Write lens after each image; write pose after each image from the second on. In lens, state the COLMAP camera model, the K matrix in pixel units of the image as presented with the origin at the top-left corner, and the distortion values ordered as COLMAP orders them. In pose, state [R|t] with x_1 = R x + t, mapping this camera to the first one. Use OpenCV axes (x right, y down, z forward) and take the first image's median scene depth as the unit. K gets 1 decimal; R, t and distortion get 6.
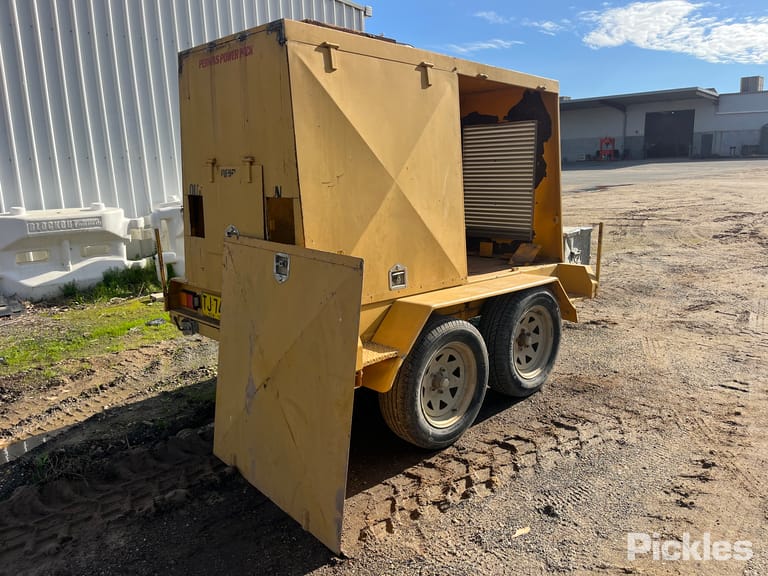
lens RADIAL K [[585.7, 0, 386.3], [0, 585.7, 294.2], [0, 0, 1]] dist [0.076318, -0.115134]
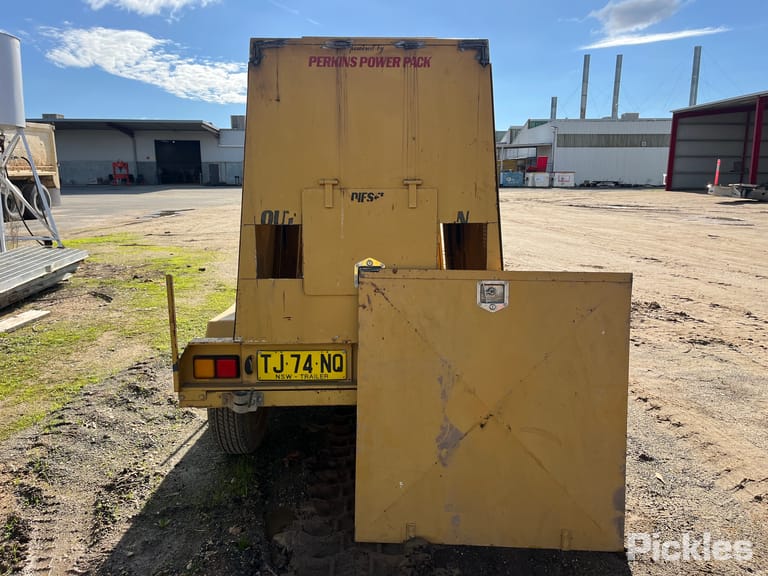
lens RADIAL K [[585.7, 0, 386.3], [0, 585.7, 294.2], [0, 0, 1]] dist [0.076318, -0.115134]
pose [[0.684316, -0.111086, 0.720675, -0.764420], [0.140190, 0.989933, 0.019474, -0.070315], [-0.715583, 0.087705, 0.693000, 0.361393]]
